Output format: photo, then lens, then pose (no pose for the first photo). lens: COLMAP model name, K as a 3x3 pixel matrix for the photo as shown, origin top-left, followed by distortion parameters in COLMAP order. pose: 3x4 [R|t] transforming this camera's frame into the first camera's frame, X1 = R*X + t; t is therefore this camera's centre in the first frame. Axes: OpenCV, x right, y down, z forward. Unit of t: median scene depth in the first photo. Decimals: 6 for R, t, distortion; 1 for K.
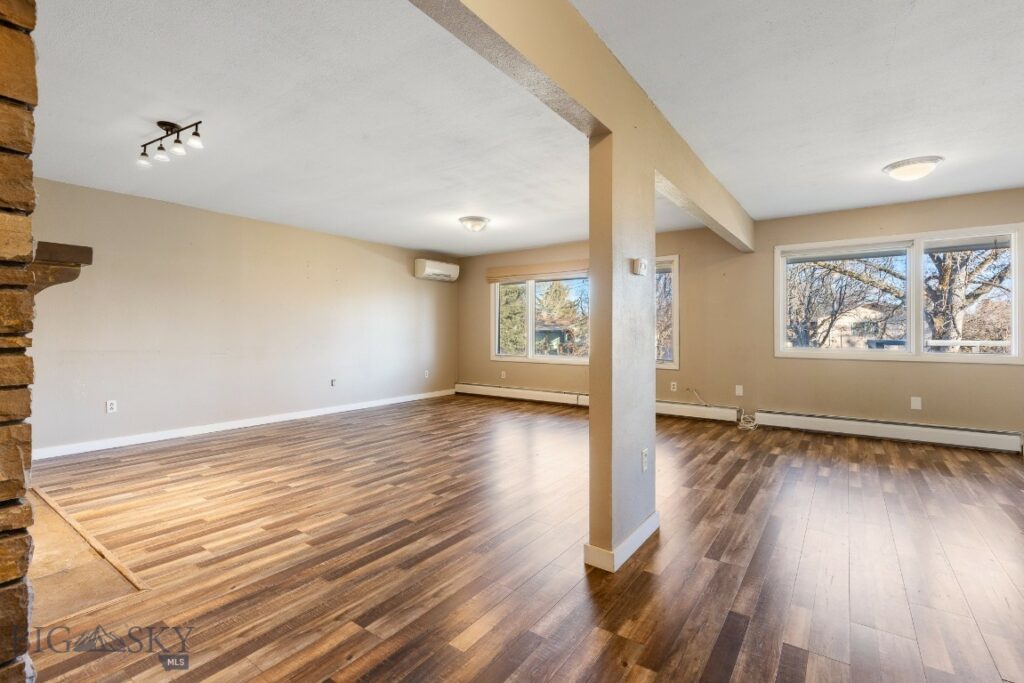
lens RADIAL K [[464.9, 0, 512.6], [0, 464.9, 339.6], [0, 0, 1]] dist [0.000646, -0.000043]
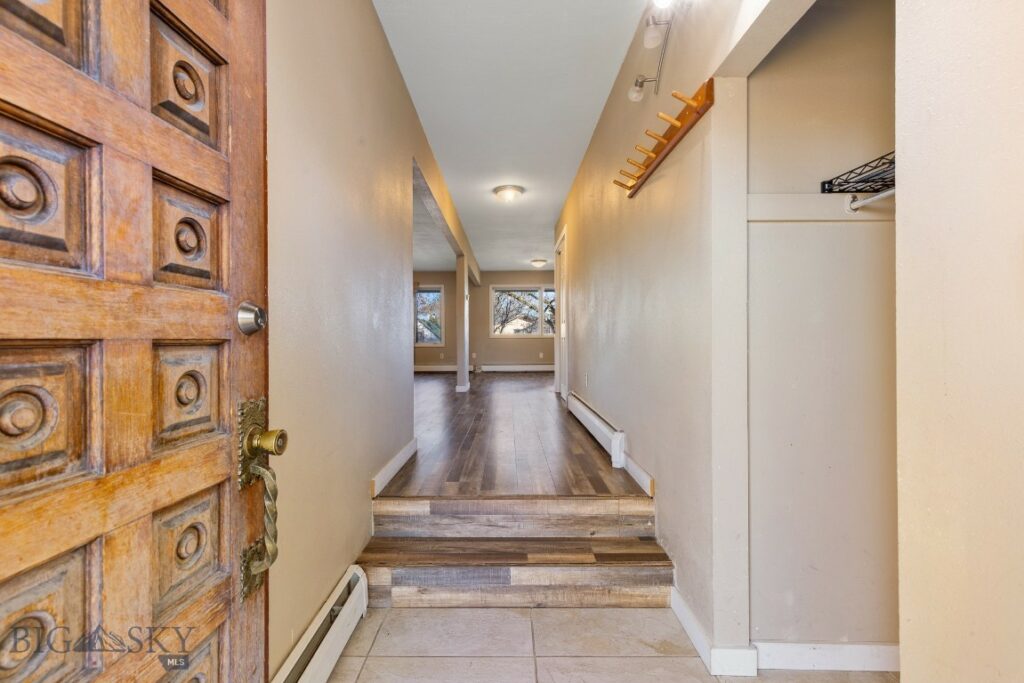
lens RADIAL K [[464.9, 0, 510.3], [0, 464.9, 342.6], [0, 0, 1]] dist [0.000646, -0.000043]
pose [[0.808918, -0.000680, 0.587921, -0.520593], [0.005982, 0.999957, -0.007074, 0.066855], [-0.587891, 0.009239, 0.808888, -0.654915]]
